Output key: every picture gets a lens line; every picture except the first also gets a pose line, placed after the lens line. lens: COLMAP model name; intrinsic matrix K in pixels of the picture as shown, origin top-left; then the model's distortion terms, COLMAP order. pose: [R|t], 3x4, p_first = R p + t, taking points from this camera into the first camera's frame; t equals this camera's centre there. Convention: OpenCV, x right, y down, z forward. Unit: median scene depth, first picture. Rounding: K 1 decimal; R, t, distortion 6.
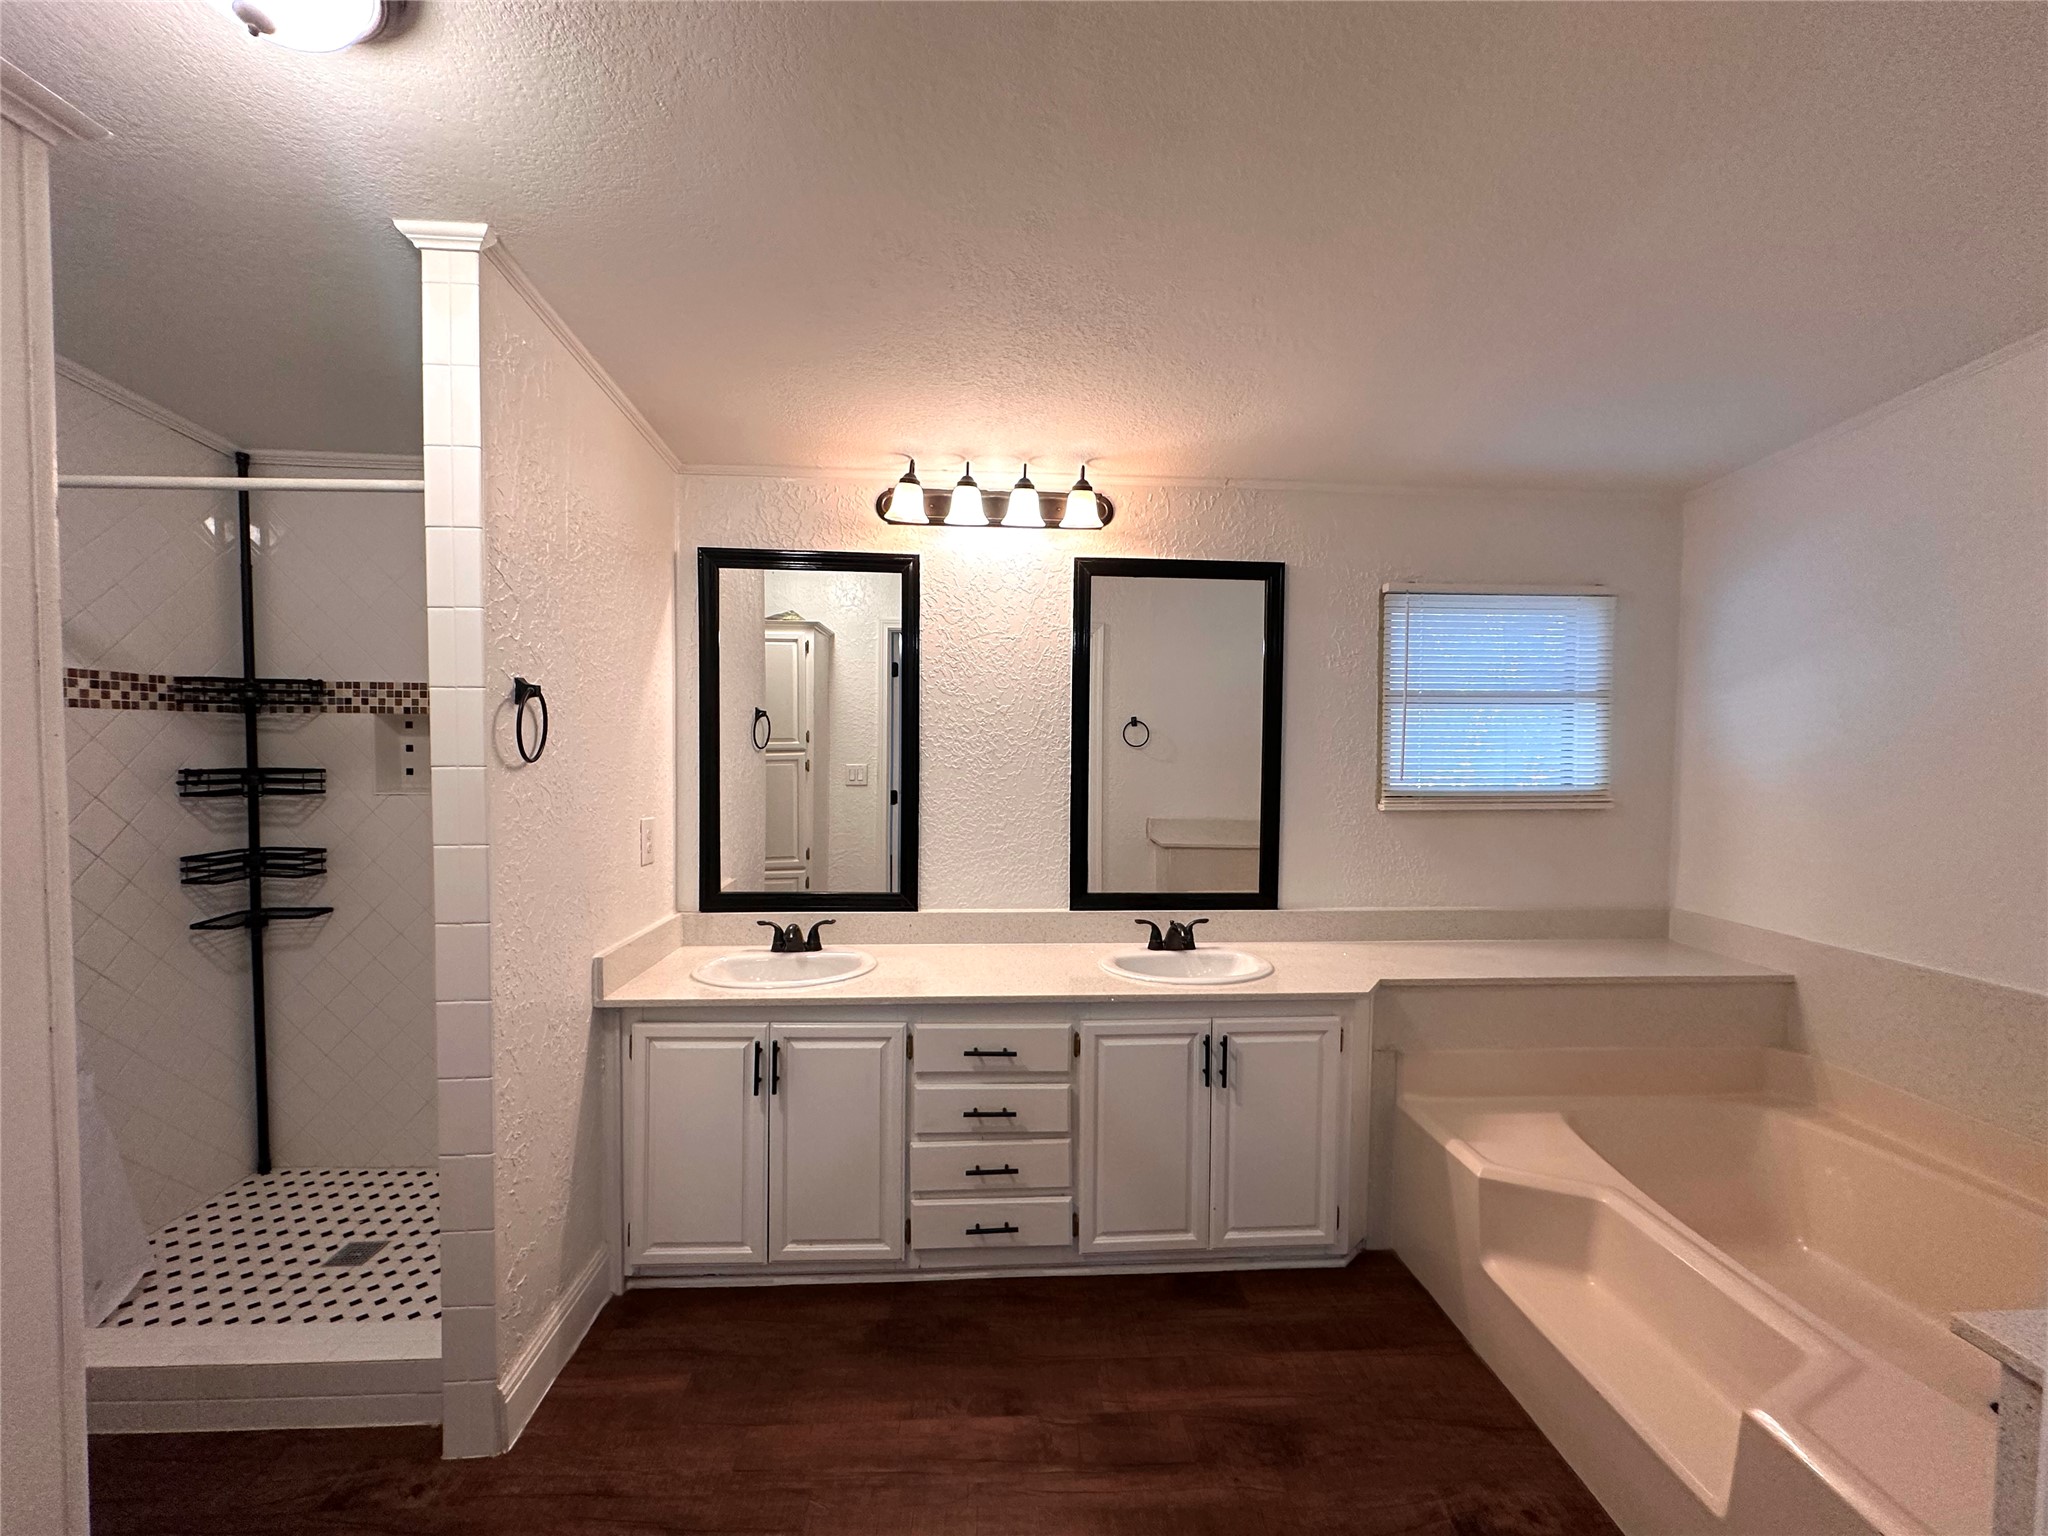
lens RADIAL K [[819.7, 0, 1025.0], [0, 819.7, 766.4], [0, 0, 1]] dist [-0.003563, 0.000245]
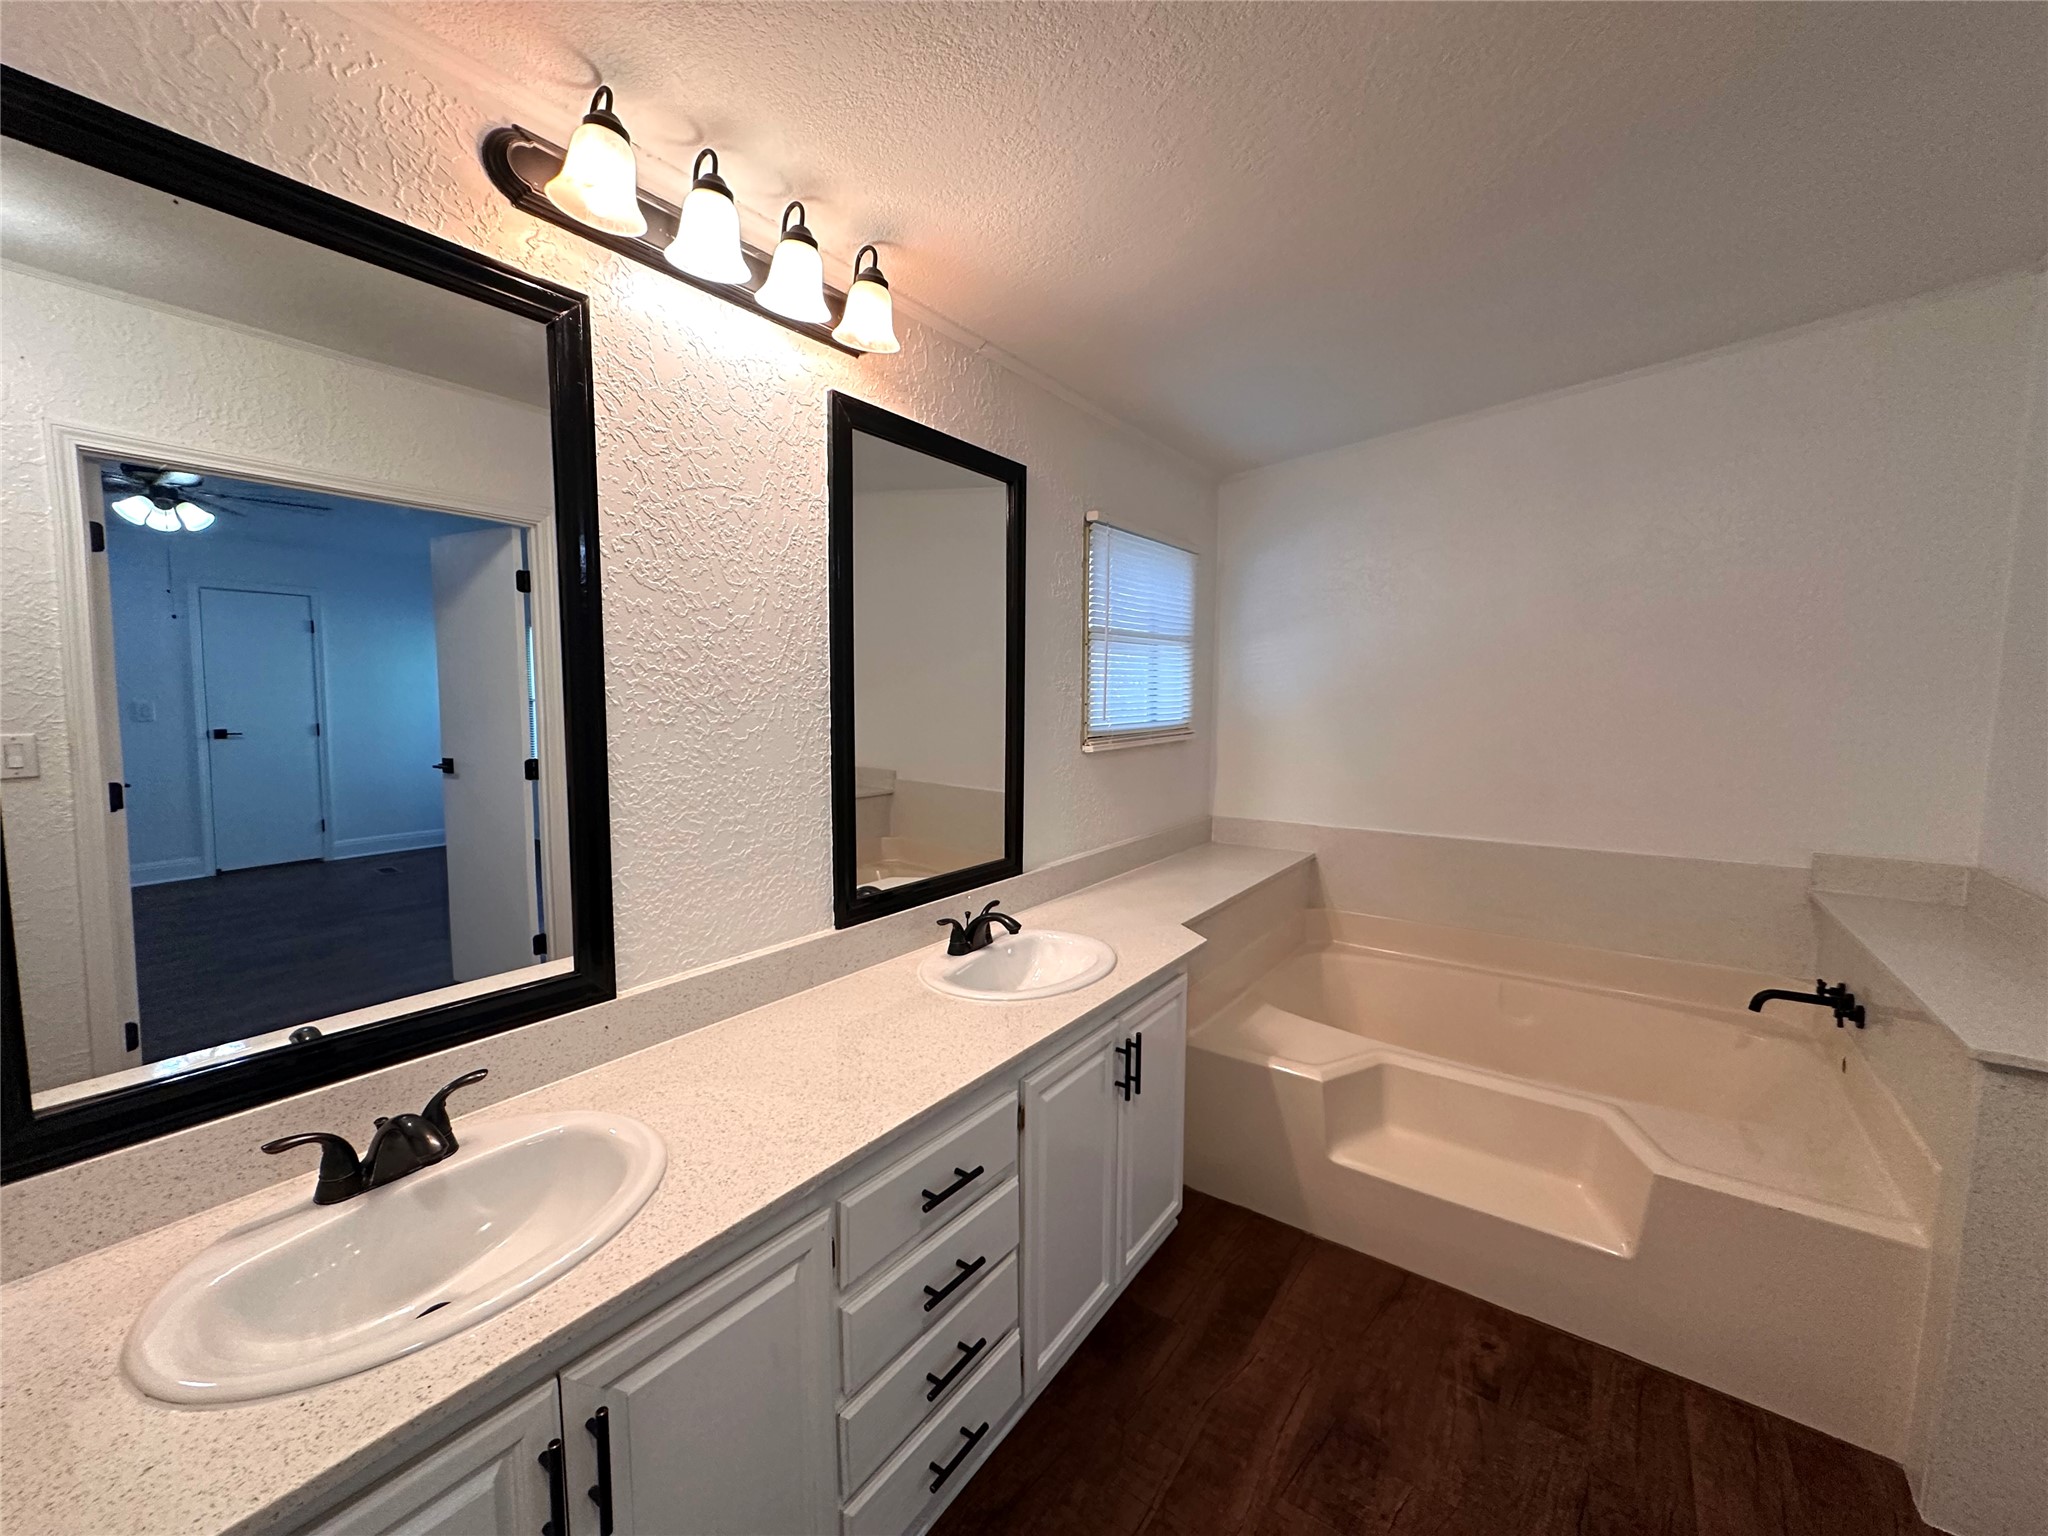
lens RADIAL K [[819.7, 0, 1025.1], [0, 819.7, 766.2], [0, 0, 1]] dist [-0.003563, 0.000245]
pose [[0.625316, -0.075349, 0.776725, -0.482374], [0.027151, 0.996826, 0.074842, -0.005684], [-0.779899, -0.025711, 0.625377, 0.618482]]
